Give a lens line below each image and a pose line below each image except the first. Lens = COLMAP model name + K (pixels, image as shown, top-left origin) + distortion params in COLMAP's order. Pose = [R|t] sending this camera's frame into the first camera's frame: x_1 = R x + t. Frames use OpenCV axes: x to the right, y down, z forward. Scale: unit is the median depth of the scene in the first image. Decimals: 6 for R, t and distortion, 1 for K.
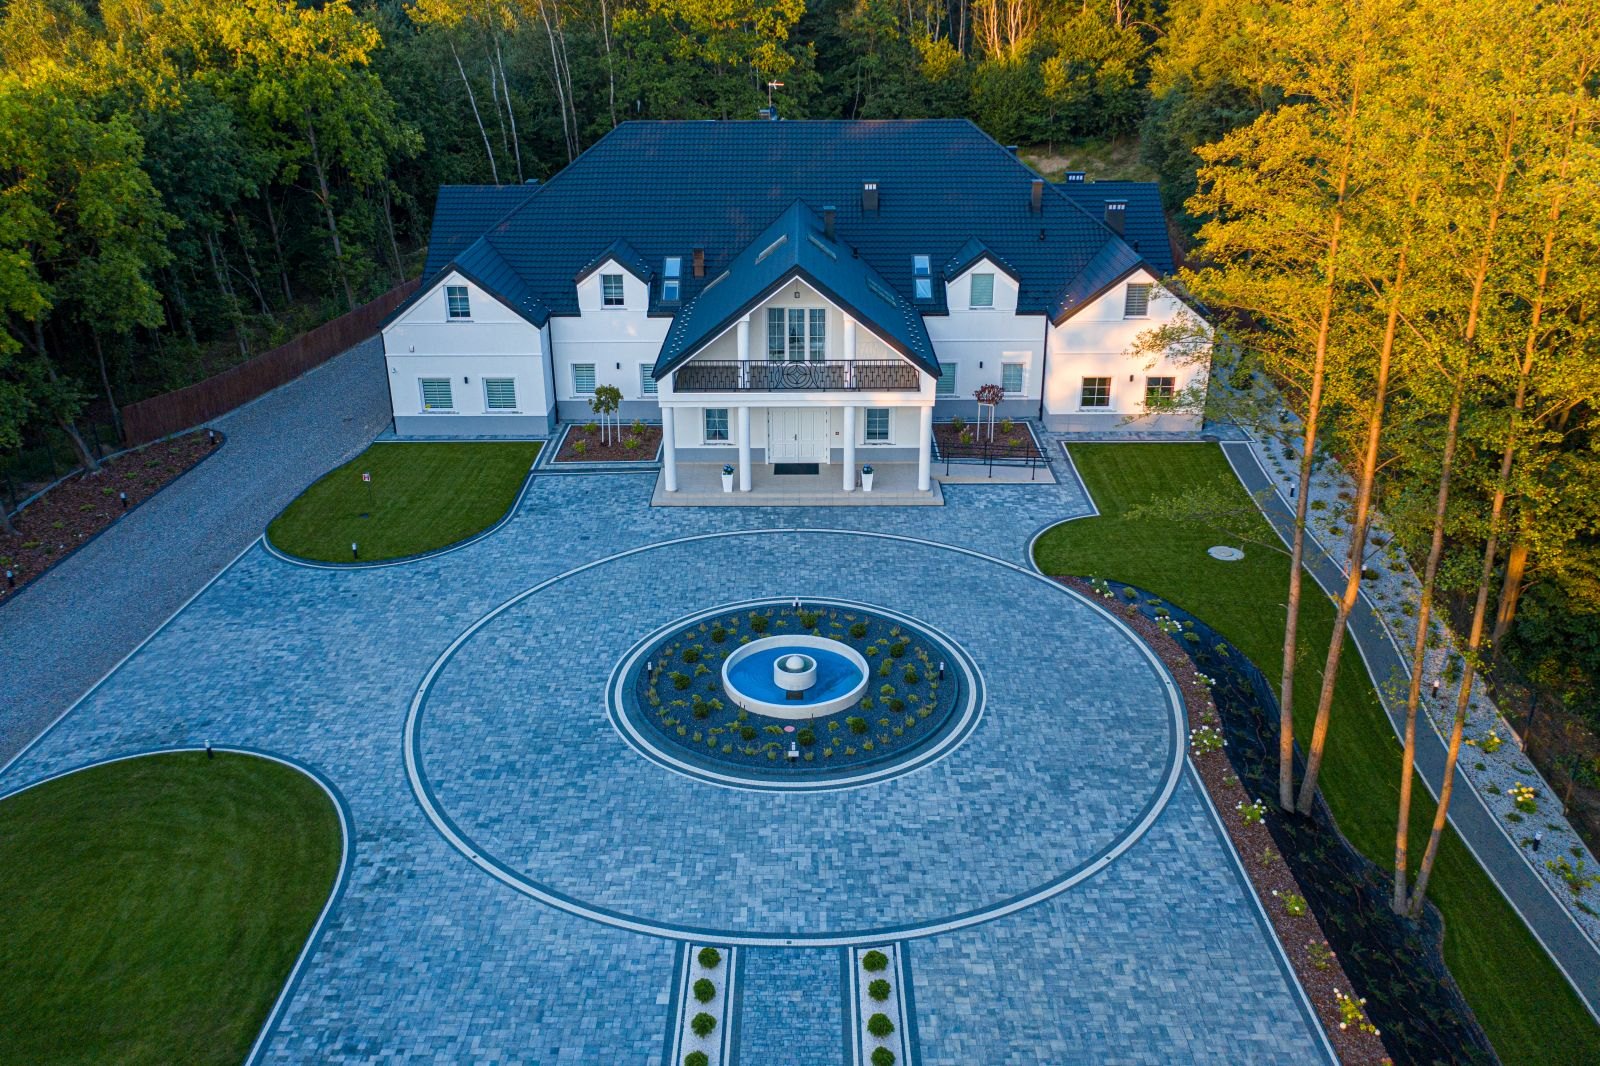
lens RADIAL K [[1274.7, 0, 797.2], [0, 1274.7, 535.0], [0, 0, 1]] dist [-0.017571, 0.010611]
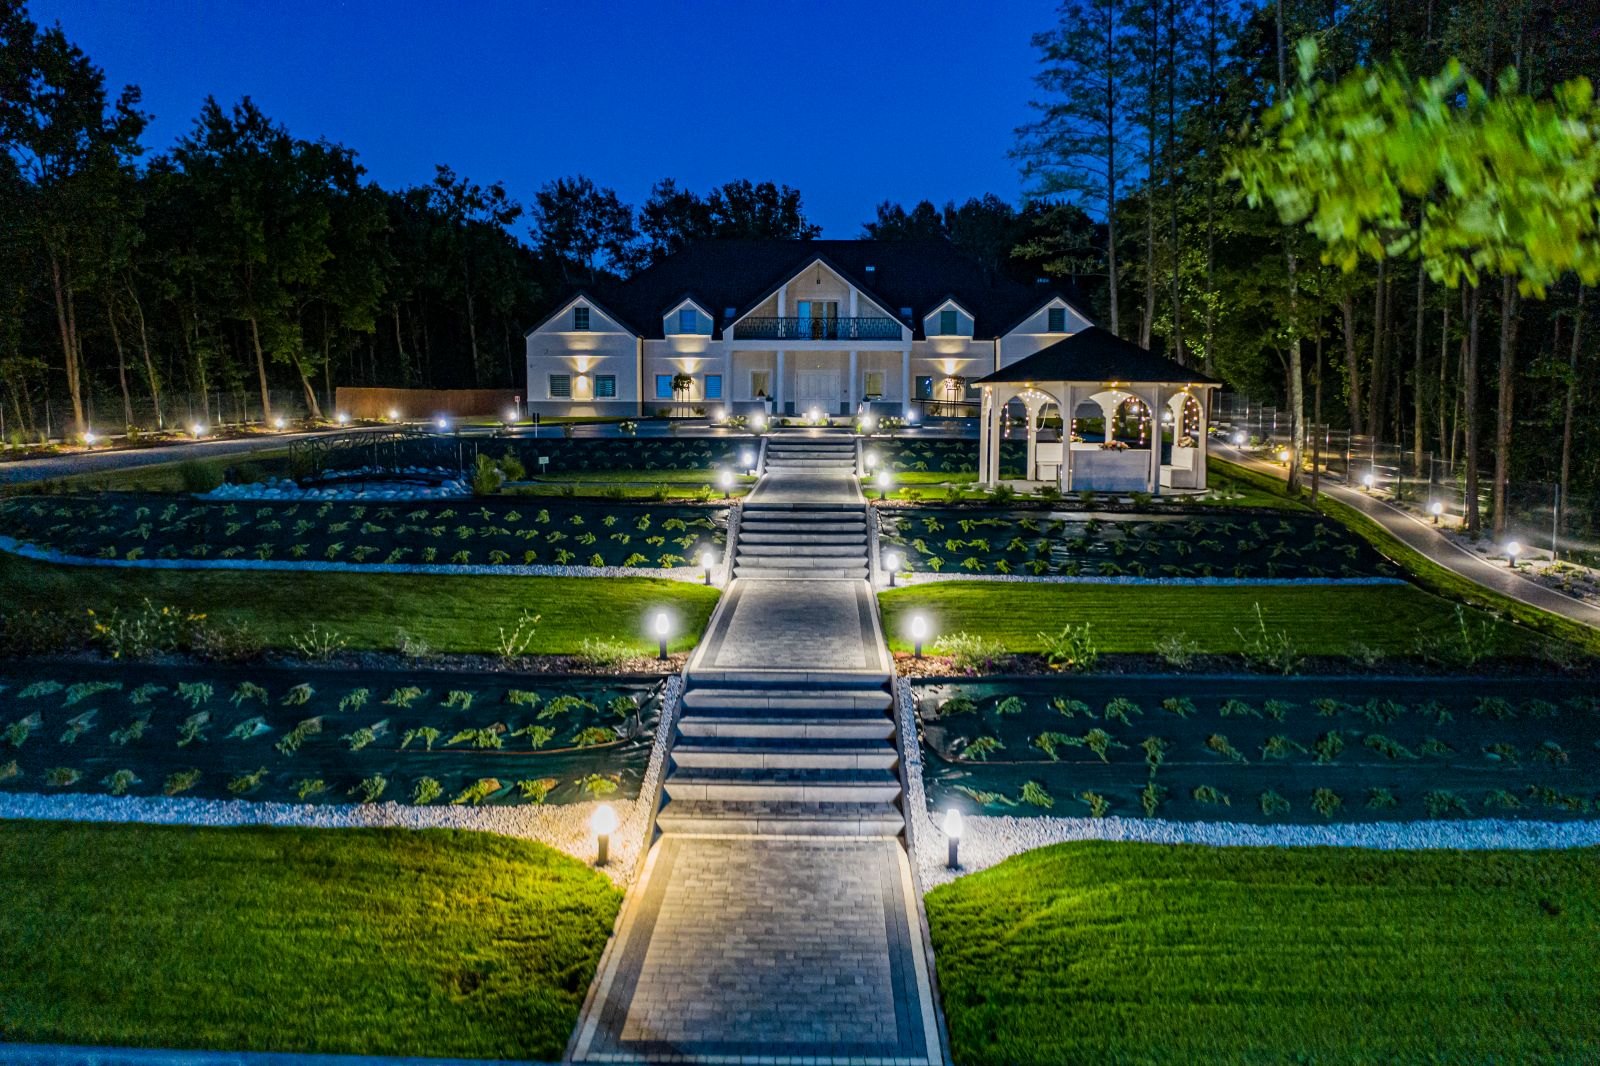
lens RADIAL K [[1274.7, 0, 792.3], [0, 1274.7, 527.7], [0, 0, 1]] dist [-0.017571, 0.010611]
pose [[0.999775, 0.010664, -0.018332, -0.000634], [-0.015912, 0.948634, -0.315975, 0.659884], [0.014021, 0.316195, 0.948590, -0.381528]]
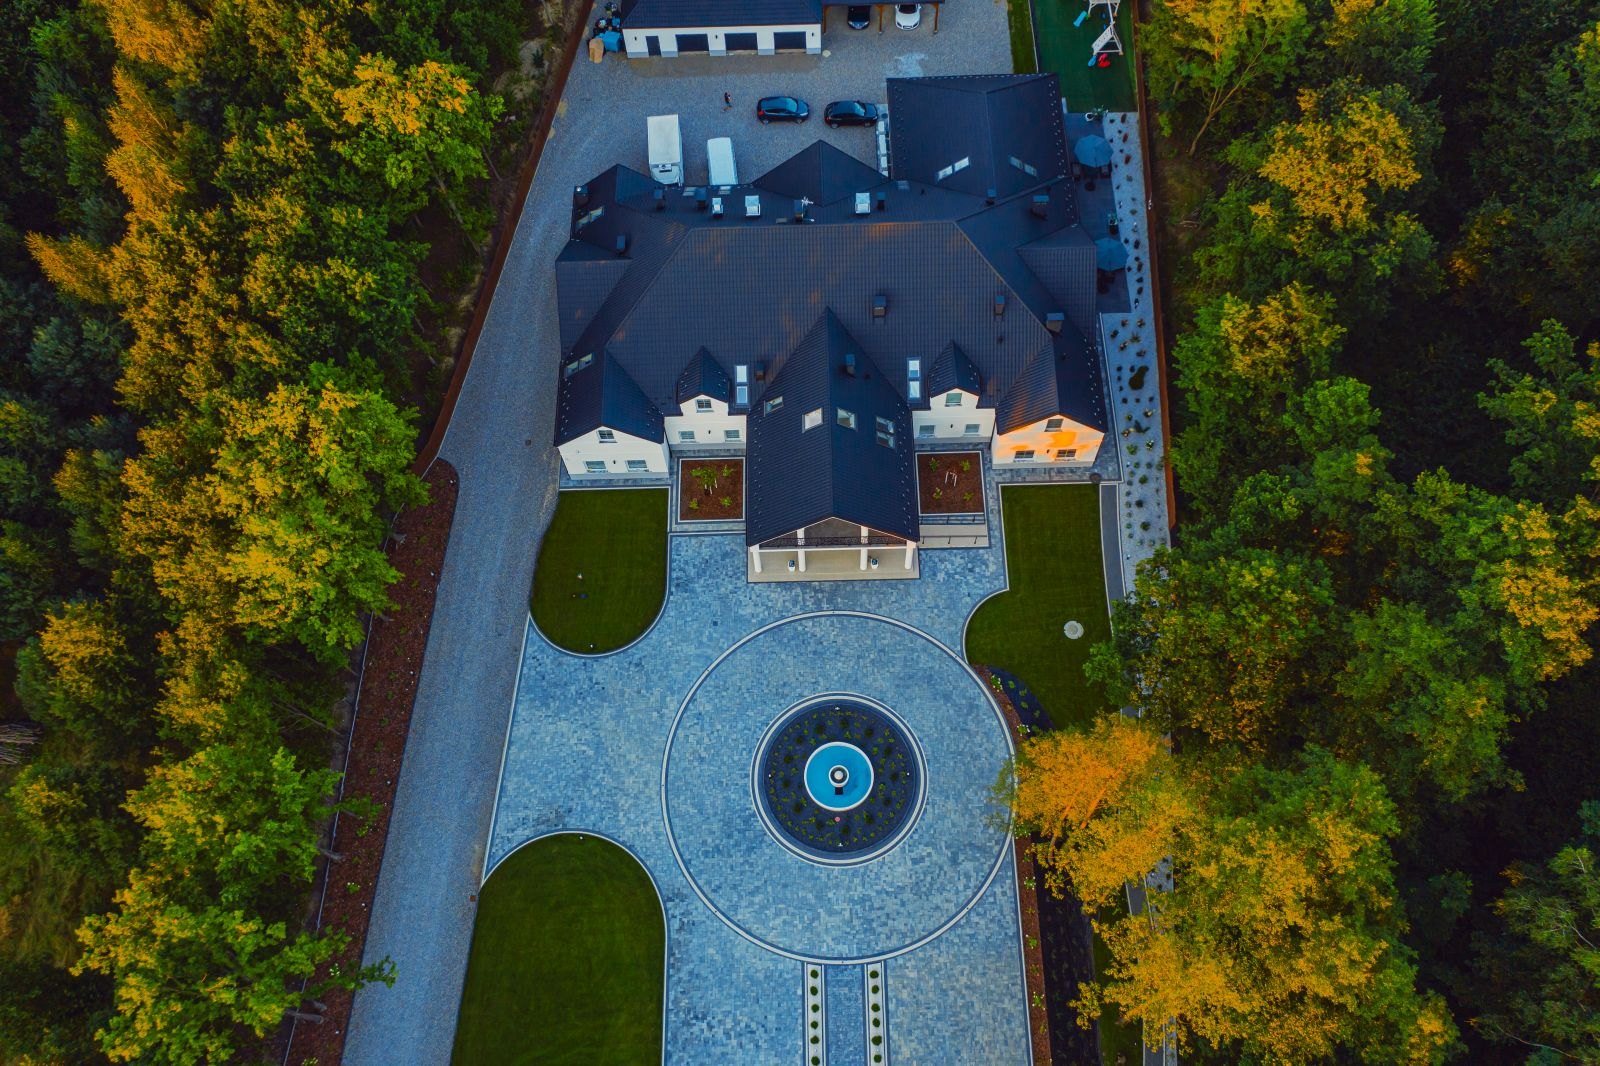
lens RADIAL K [[1274.7, 0, 796.2], [0, 1274.7, 539.8], [0, 0, 1]] dist [-0.017571, 0.010611]
pose [[0.999509, -0.027091, -0.015717, -0.026140], [0.030700, 0.747999, 0.662989, -1.463203], [-0.006205, -0.663146, 0.748464, -0.296115]]
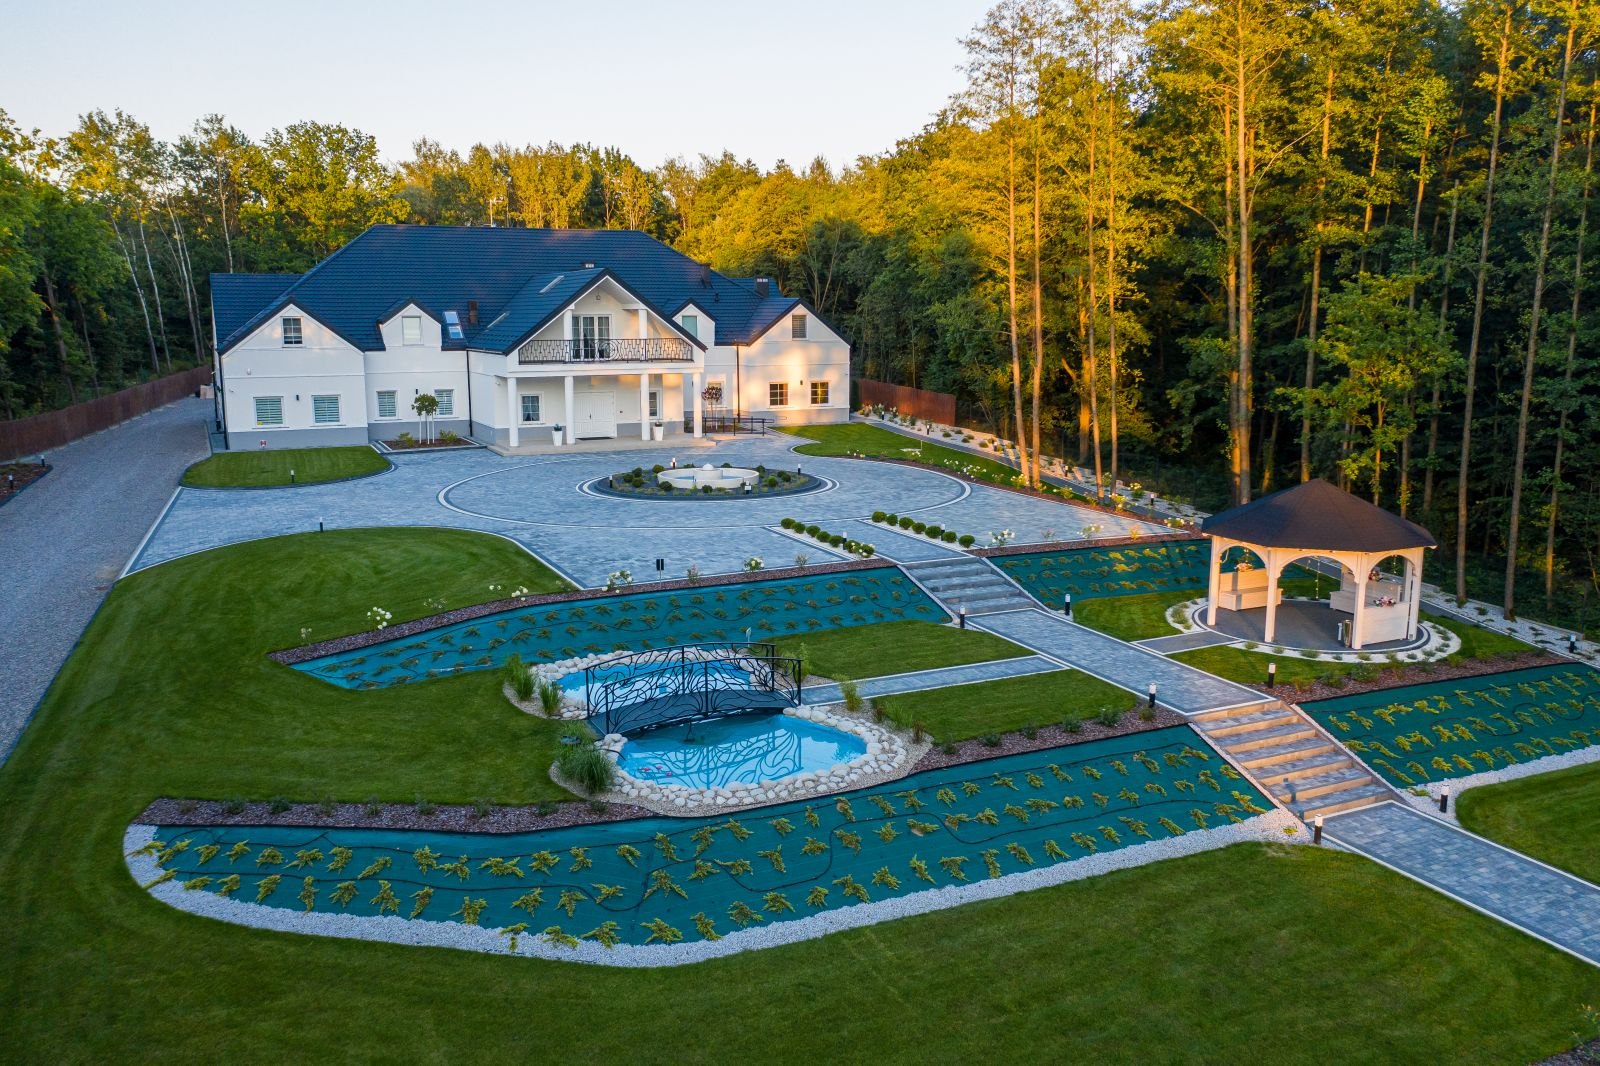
lens RADIAL K [[1274.7, 0, 795.2], [0, 1274.7, 521.1], [0, 0, 1]] dist [-0.017571, 0.010611]
pose [[0.900320, -0.067173, 0.430013, -0.493815], [0.172641, 0.962082, -0.211172, 0.439399], [-0.399523, 0.264360, 0.877779, -0.268877]]
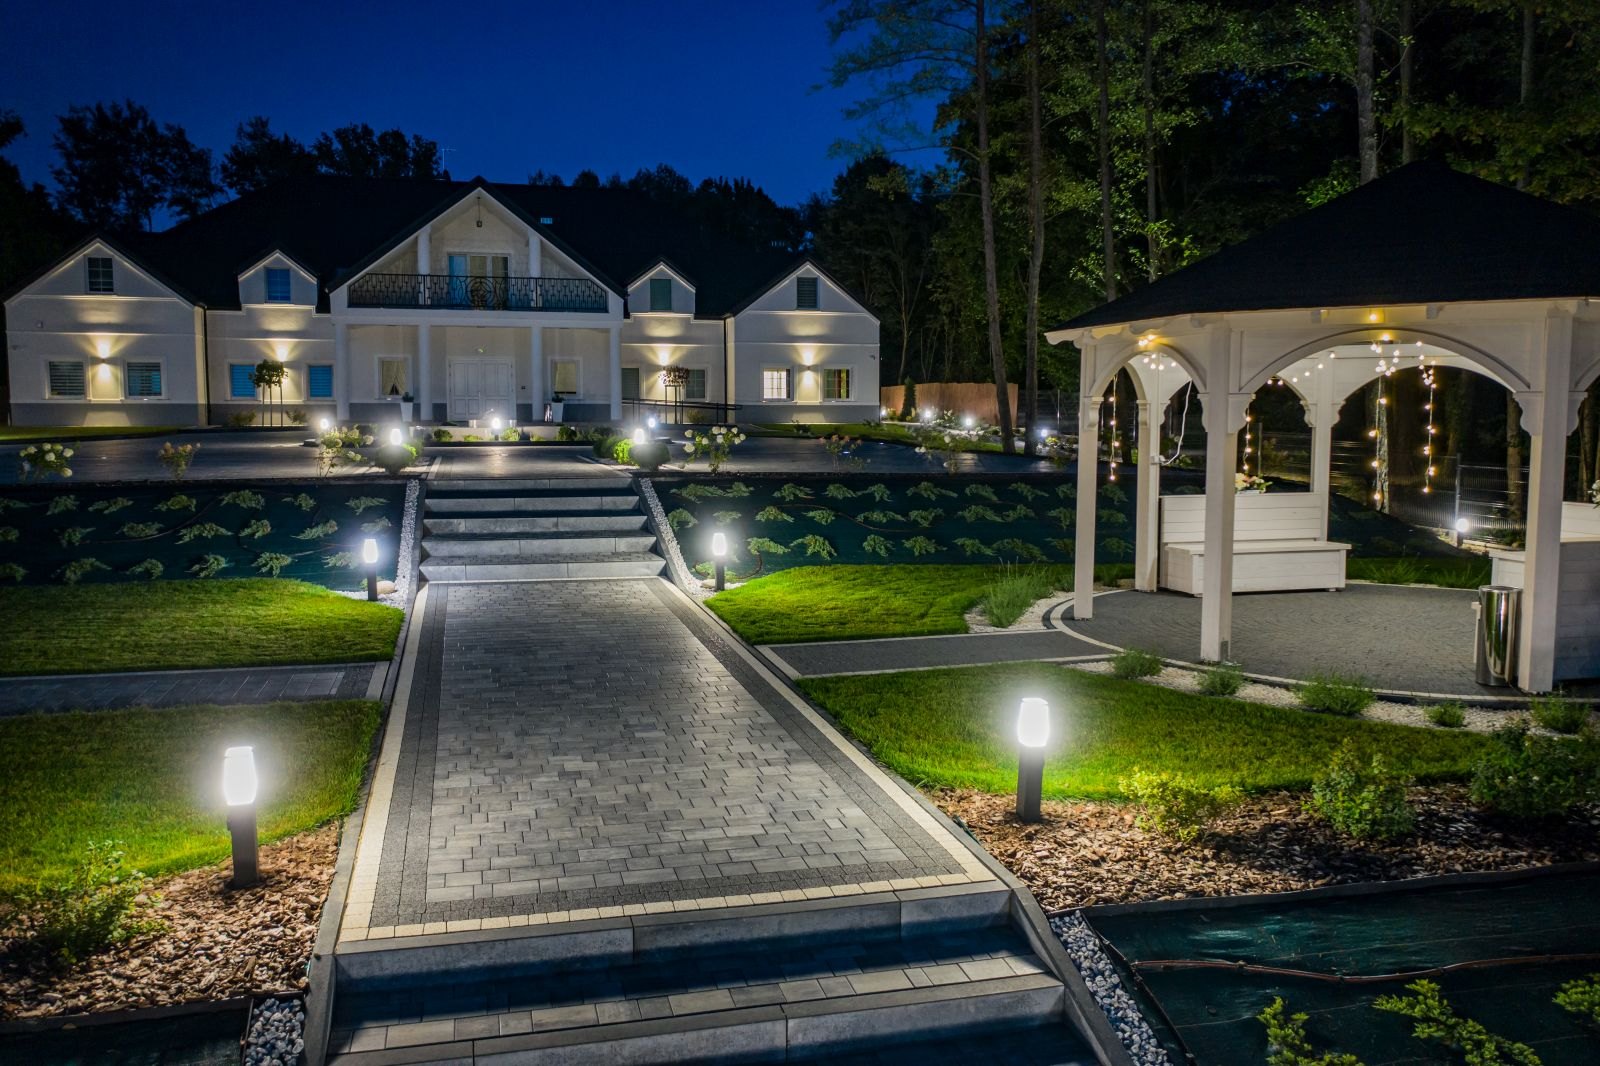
lens RADIAL K [[1274.7, 0, 801.7], [0, 1274.7, 535.4], [0, 0, 1]] dist [-0.017571, 0.010611]
pose [[0.964632, -0.018595, 0.262943, -0.027621], [0.100806, 0.947709, -0.302797, 0.440791], [-0.243563, 0.318594, 0.916065, 0.121965]]
